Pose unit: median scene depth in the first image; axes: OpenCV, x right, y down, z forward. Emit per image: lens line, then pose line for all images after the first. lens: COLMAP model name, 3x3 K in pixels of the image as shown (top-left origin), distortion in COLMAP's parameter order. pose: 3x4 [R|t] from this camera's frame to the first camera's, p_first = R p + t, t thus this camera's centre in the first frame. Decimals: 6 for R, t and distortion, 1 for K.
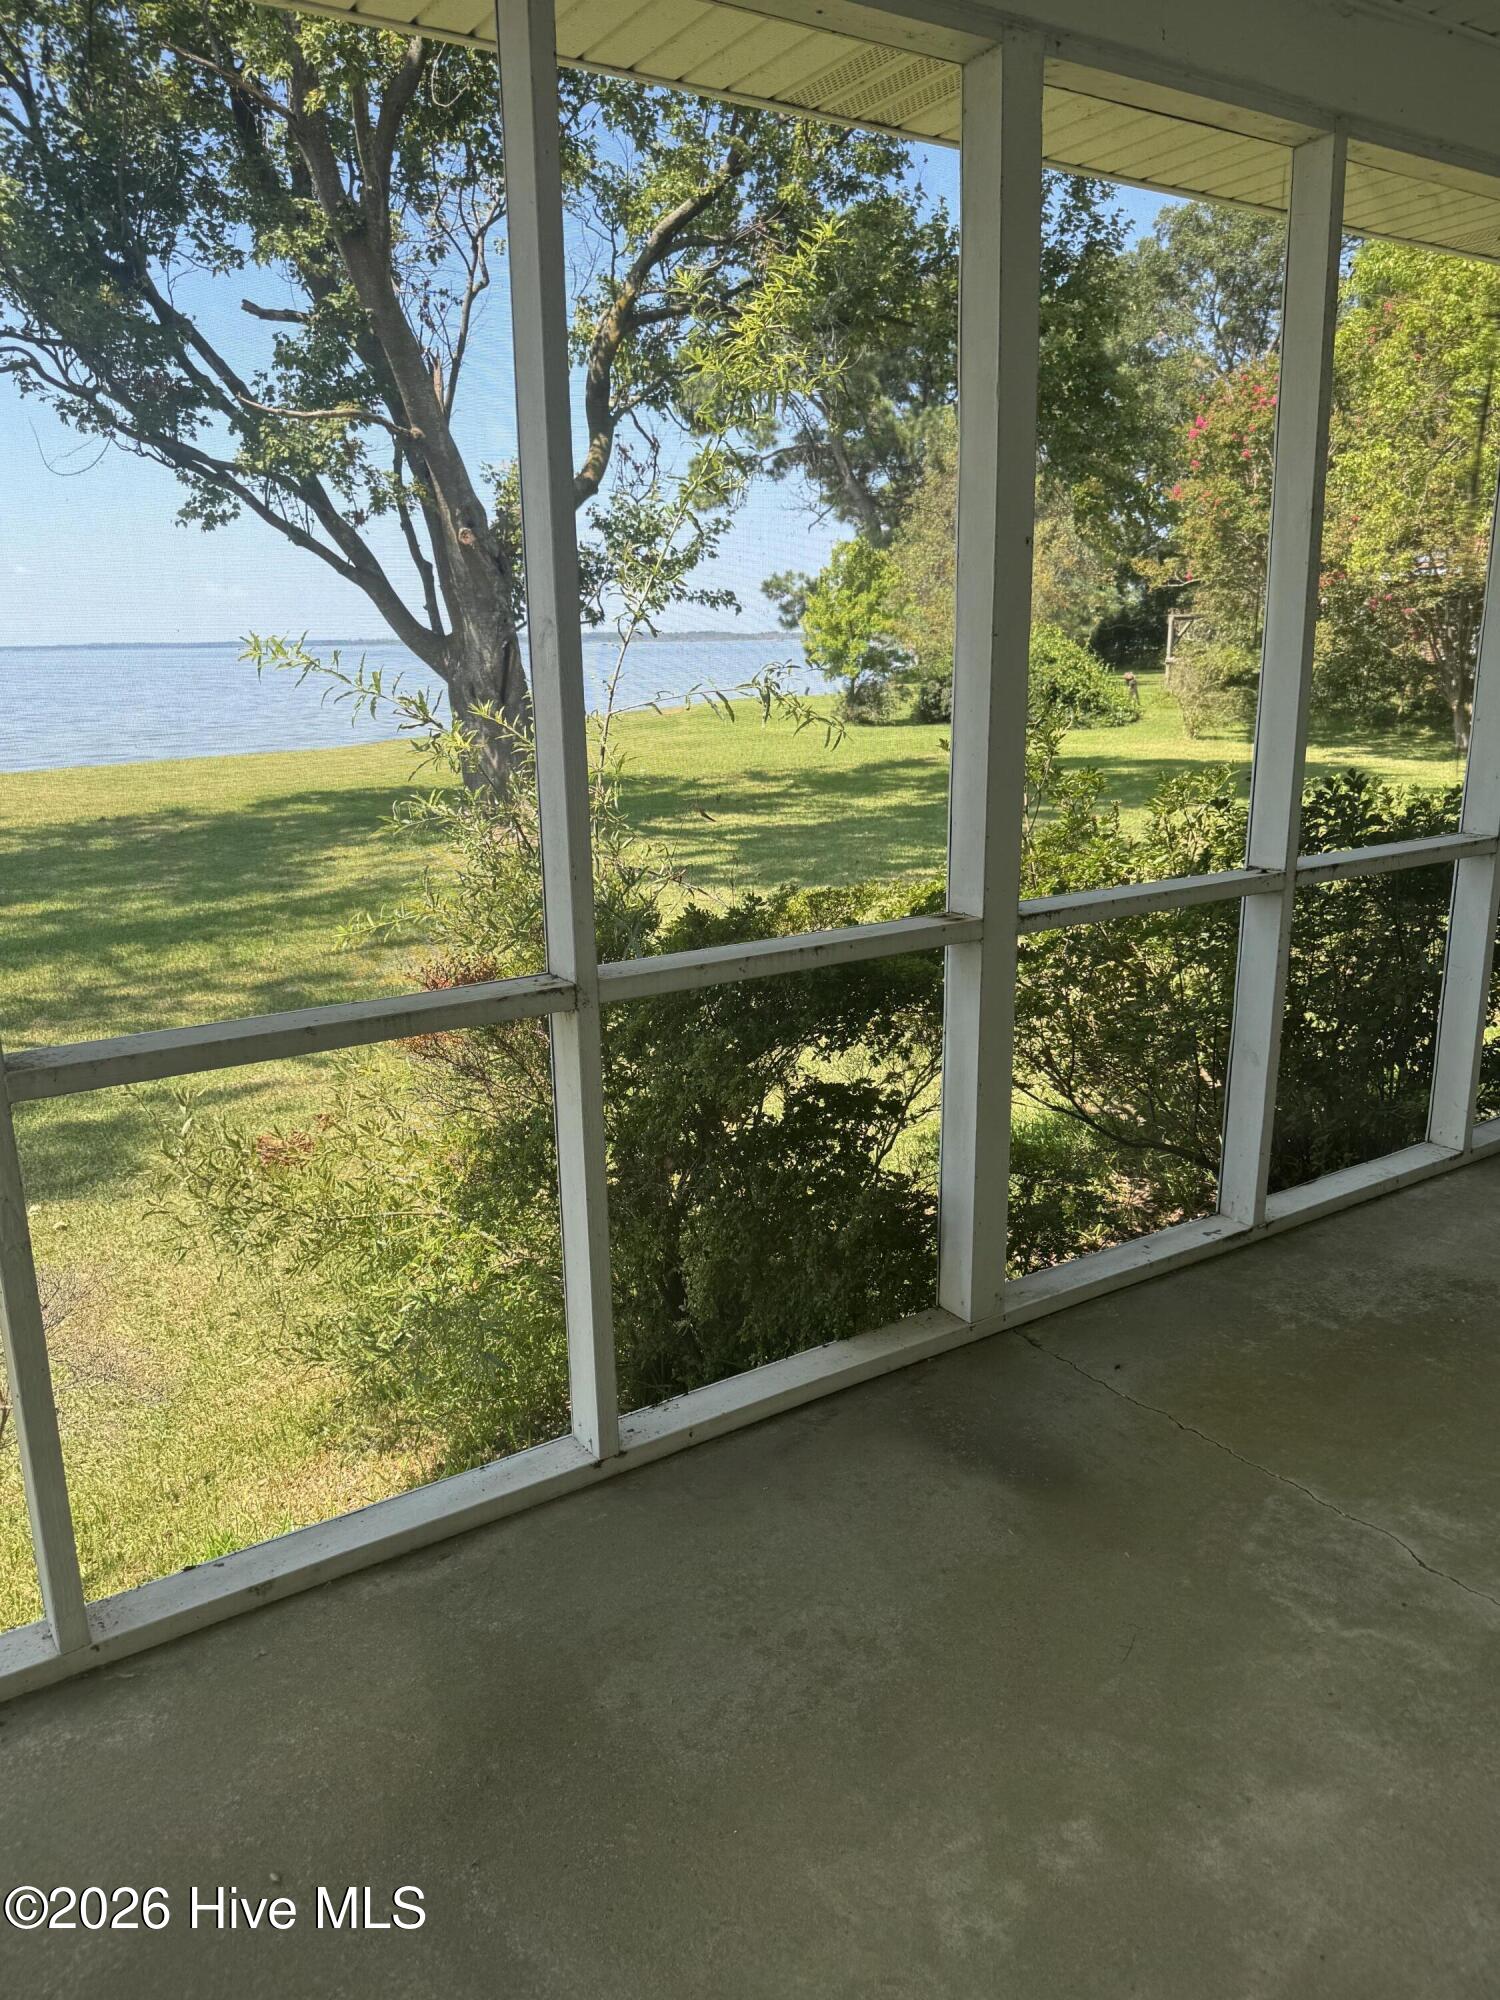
lens RADIAL K [[1456.7, 0, 753.3], [0, 1456.7, 969.8], [0, 0, 1]] dist [0.052095, -0.053865]
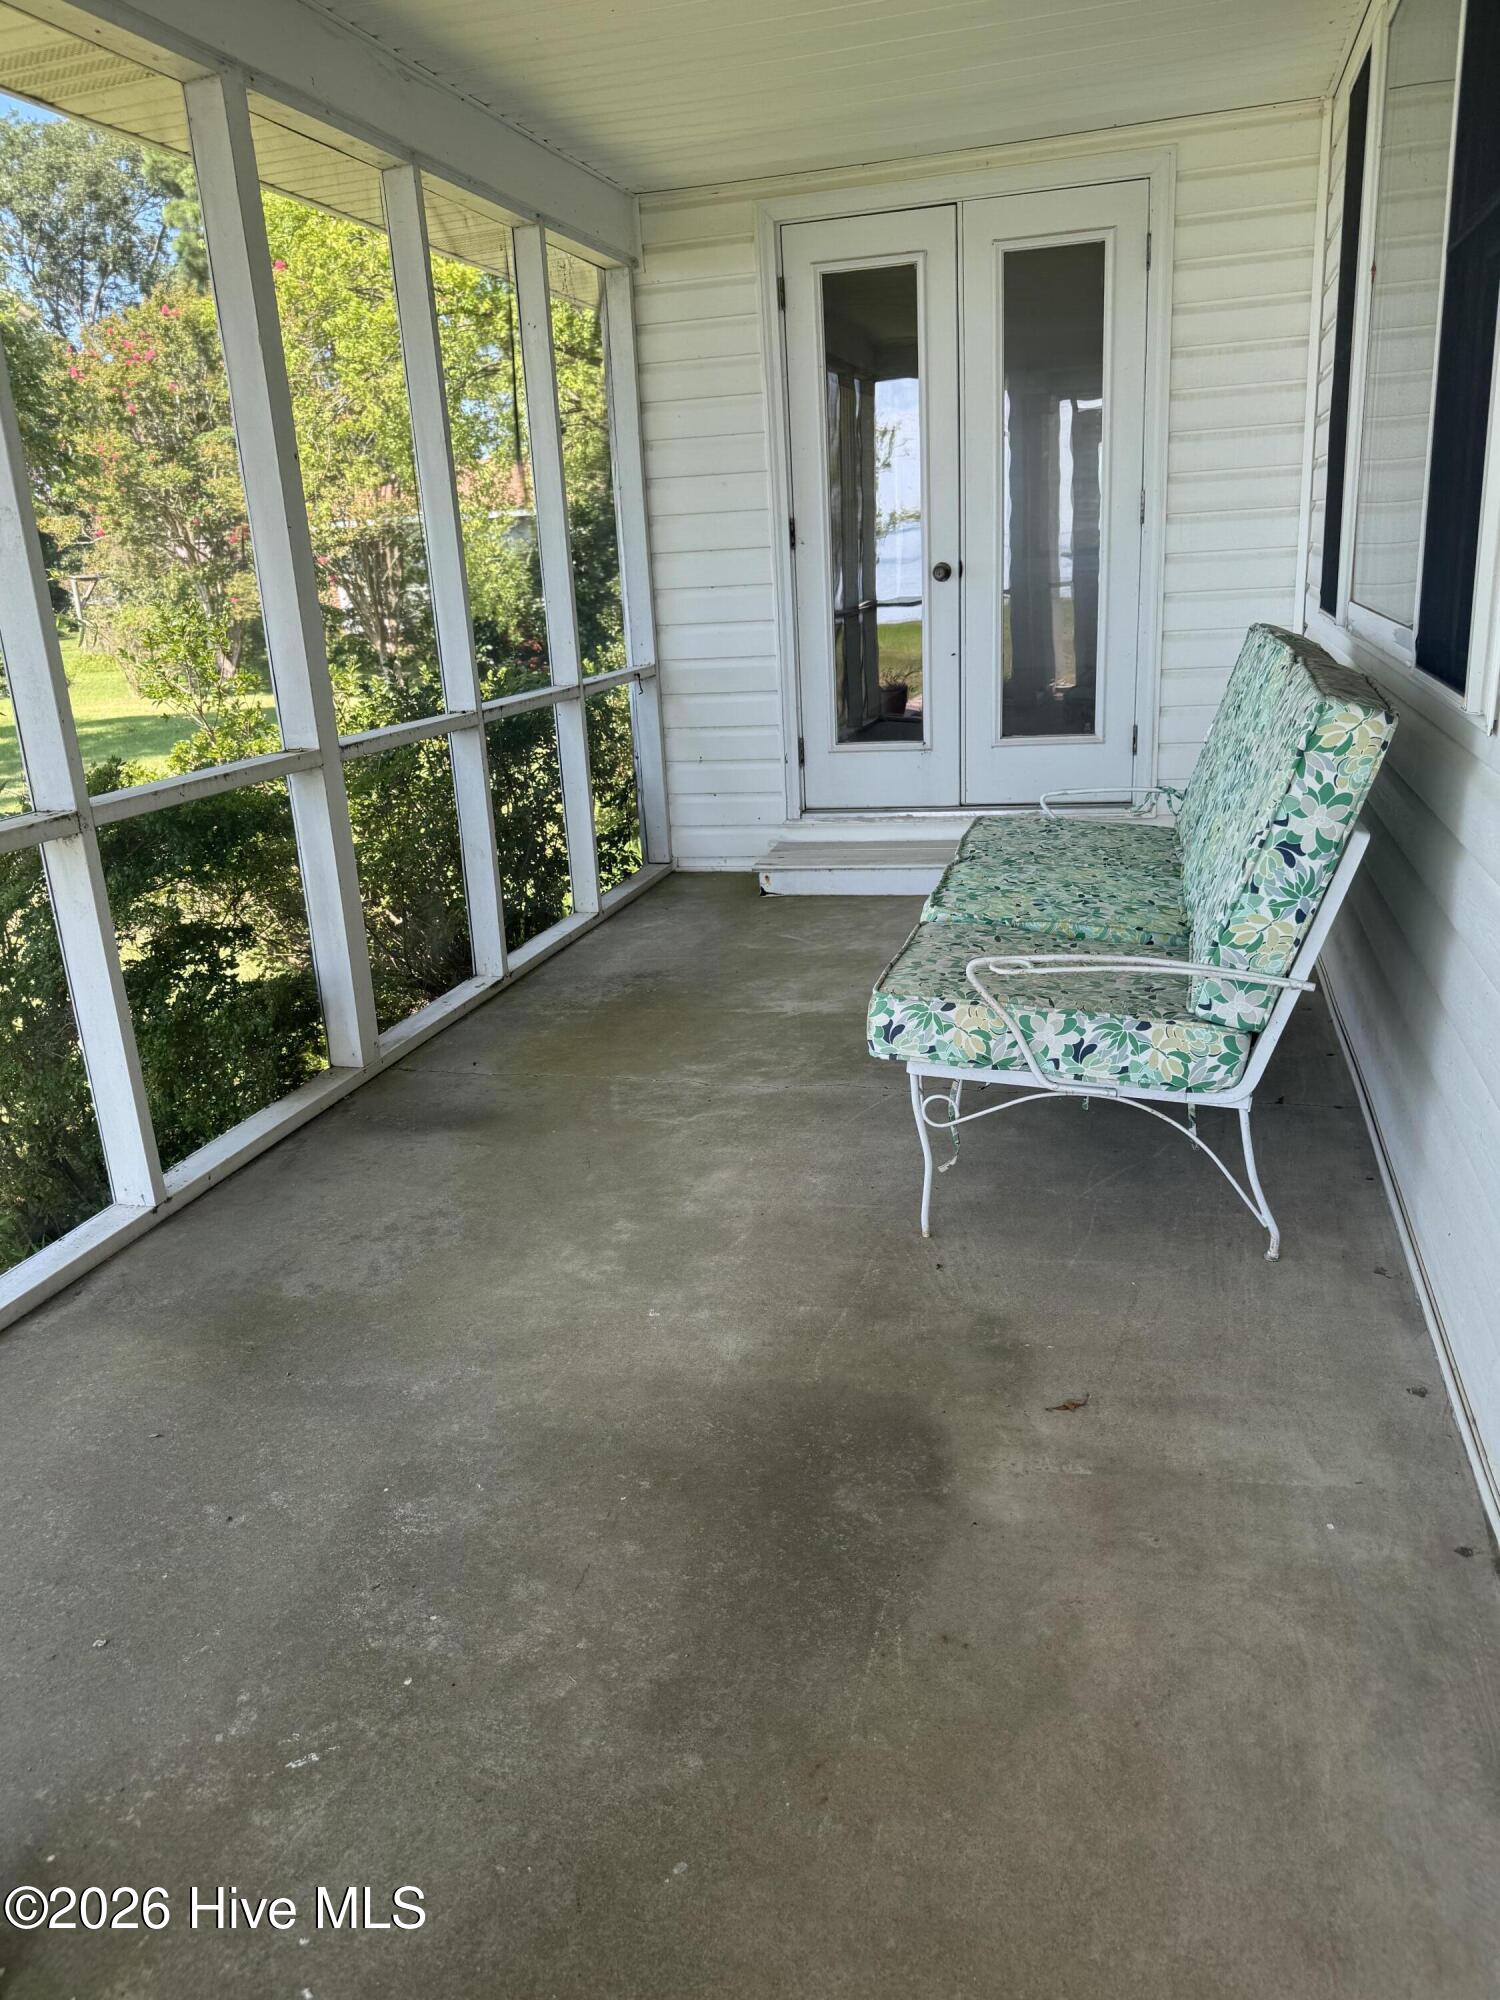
lens RADIAL K [[1440.3, 0, 750.0], [0, 1440.3, 1000.0], [0, 0, 1]] dist [-0.007842, -0.002565]
pose [[0.762539, -0.221292, 0.607918, -0.339048], [0.189986, 0.974844, 0.116551, 0.093463], [-0.618417, 0.026621, 0.785399, -0.218286]]
